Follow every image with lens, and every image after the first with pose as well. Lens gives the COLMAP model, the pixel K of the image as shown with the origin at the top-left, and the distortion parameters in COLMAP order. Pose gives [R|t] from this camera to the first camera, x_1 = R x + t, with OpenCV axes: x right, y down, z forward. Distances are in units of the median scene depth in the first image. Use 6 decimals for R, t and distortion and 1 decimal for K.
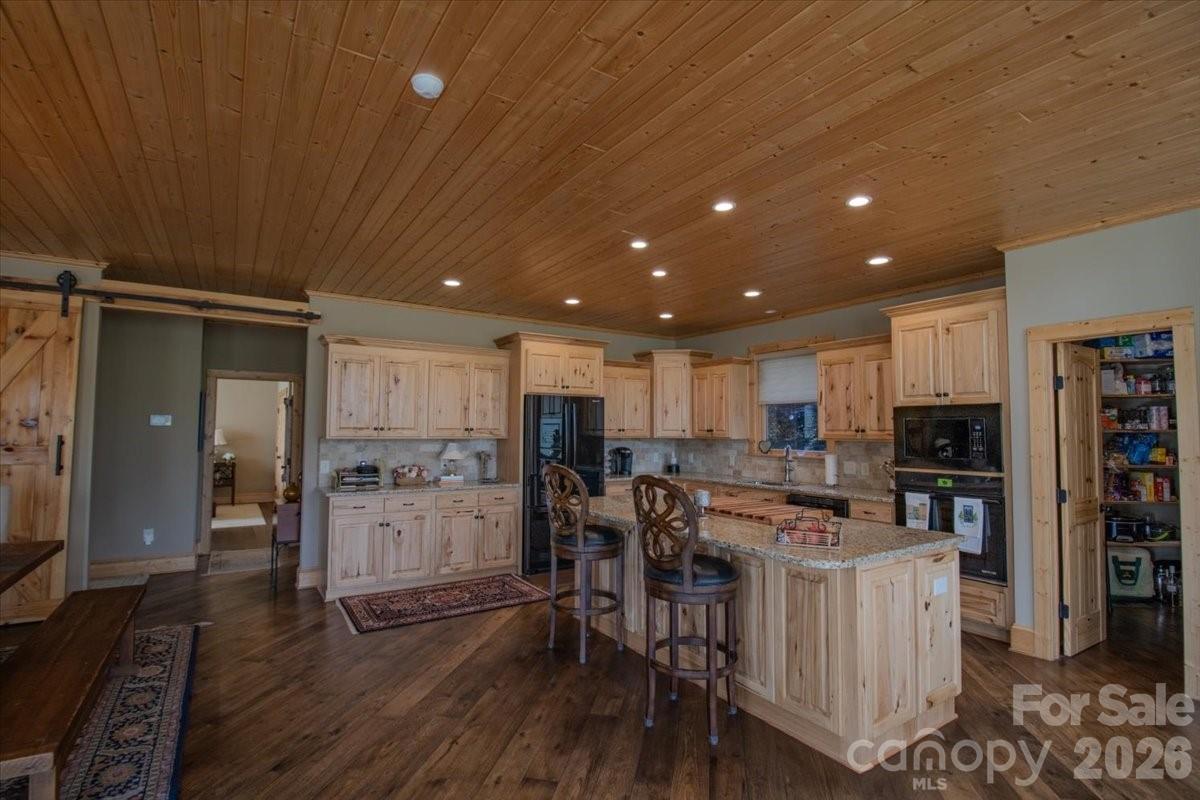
lens RADIAL K [[575.4, 0, 608.6], [0, 575.4, 404.5], [0, 0, 1]] dist [0.005234, -0.015232]
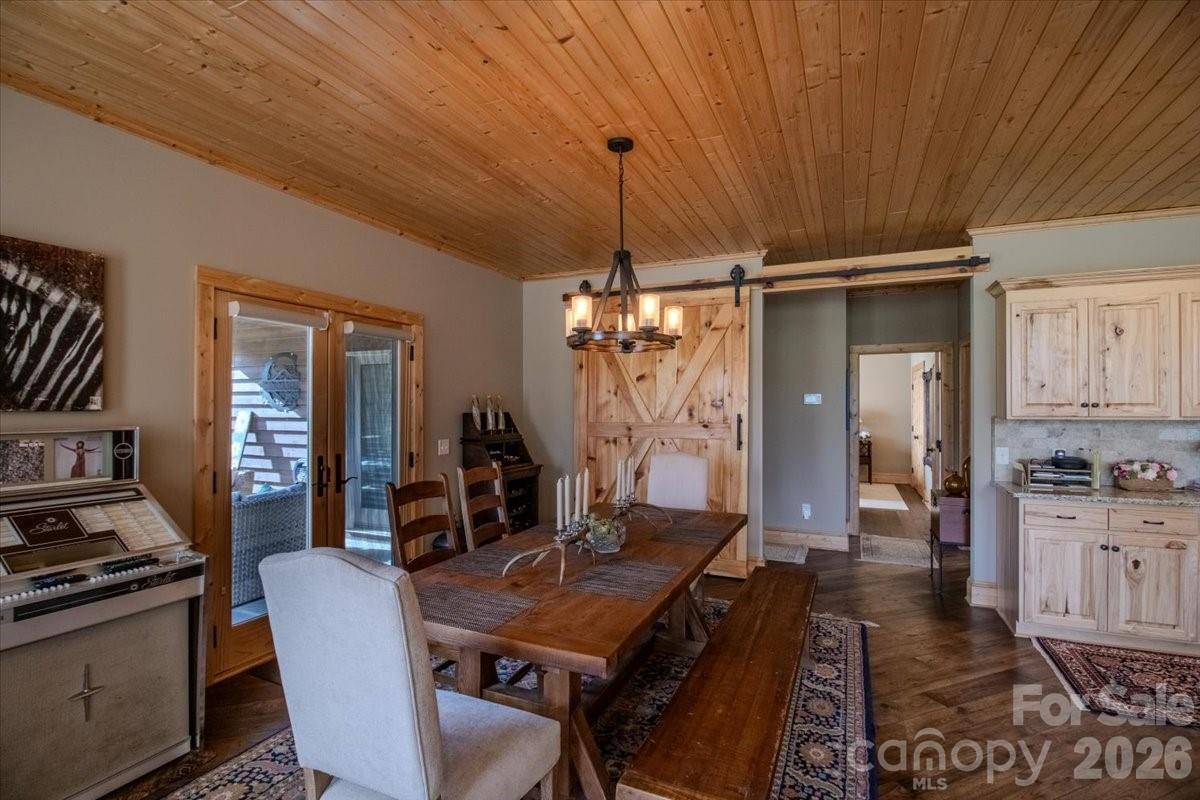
lens RADIAL K [[575.4, 0, 608.6], [0, 575.4, 404.5], [0, 0, 1]] dist [0.005234, -0.015232]
pose [[0.558301, -0.011569, -0.829558, -0.157126], [0.043892, 0.998914, 0.015609, 0.006024], [0.828476, -0.045125, 0.558203, 0.149933]]
